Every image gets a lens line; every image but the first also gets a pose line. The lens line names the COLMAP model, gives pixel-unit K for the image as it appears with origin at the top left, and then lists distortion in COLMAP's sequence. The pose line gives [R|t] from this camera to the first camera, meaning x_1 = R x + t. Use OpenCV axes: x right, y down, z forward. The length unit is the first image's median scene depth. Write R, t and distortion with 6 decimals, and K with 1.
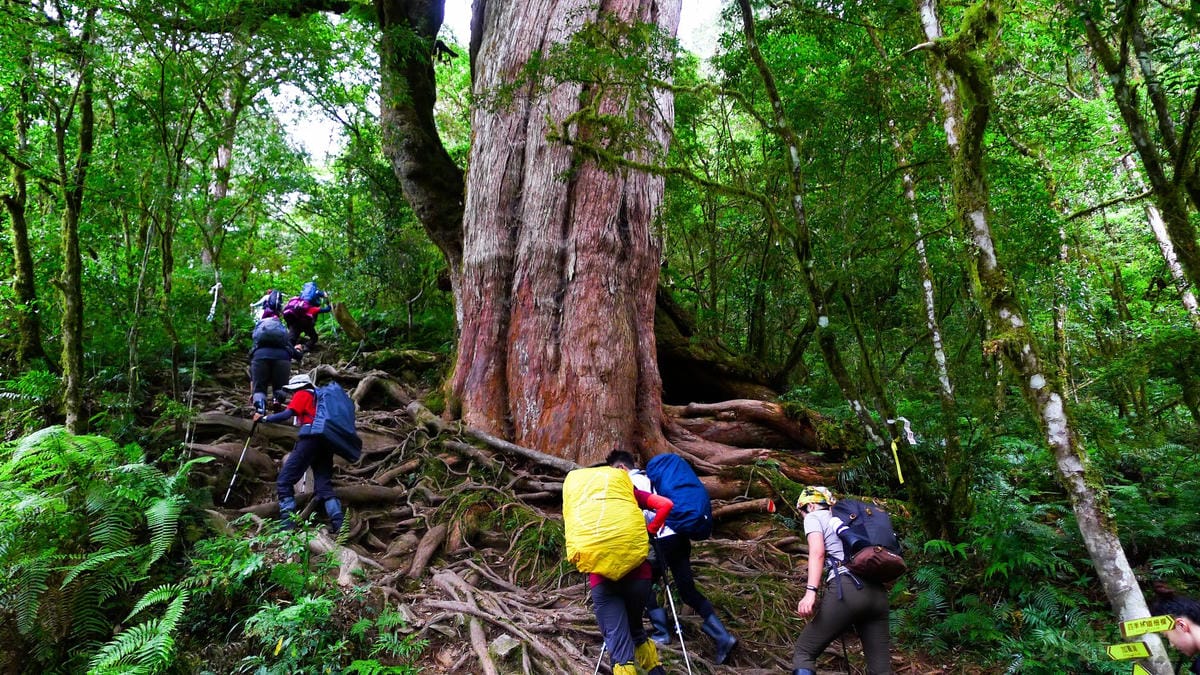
lens RADIAL K [[786.2, 0, 600.0], [0, 786.2, 337.5], [0, 0, 1]] dist [-0.045157, 0.000776]
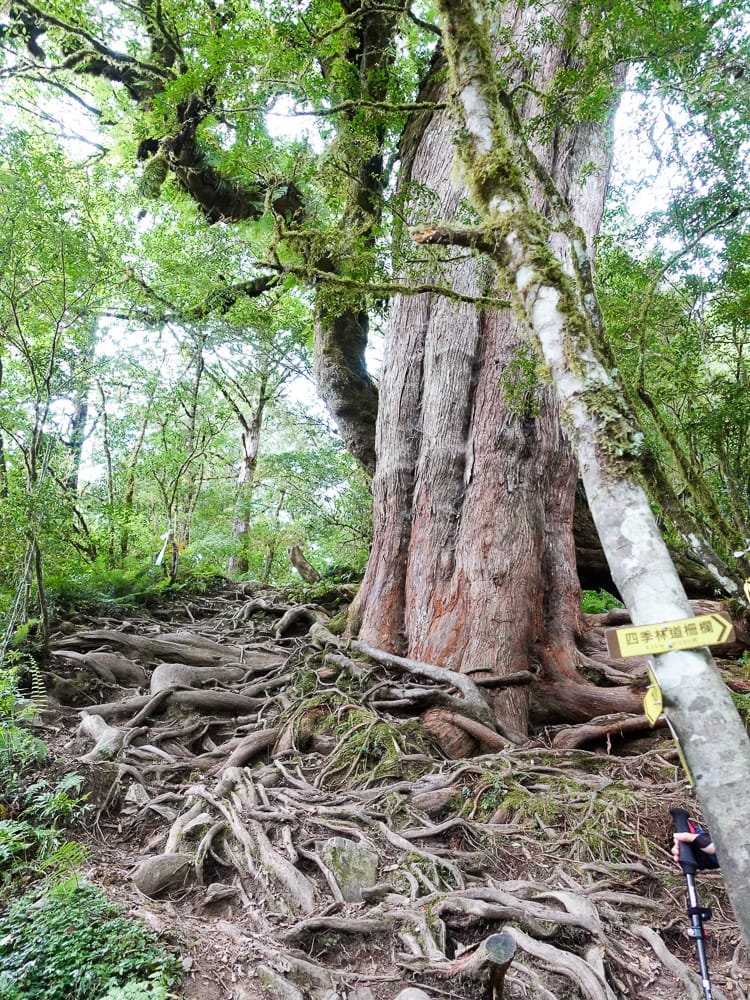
lens RADIAL K [[777.9, 0, 375.0], [0, 777.9, 500.0], [0, 0, 1]] dist [0.003069, 0.001779]
pose [[0.930843, -0.104712, -0.350094, 0.182726], [0.049799, 0.985476, -0.162347, 0.091524], [0.362009, 0.133686, 0.922539, 0.113947]]
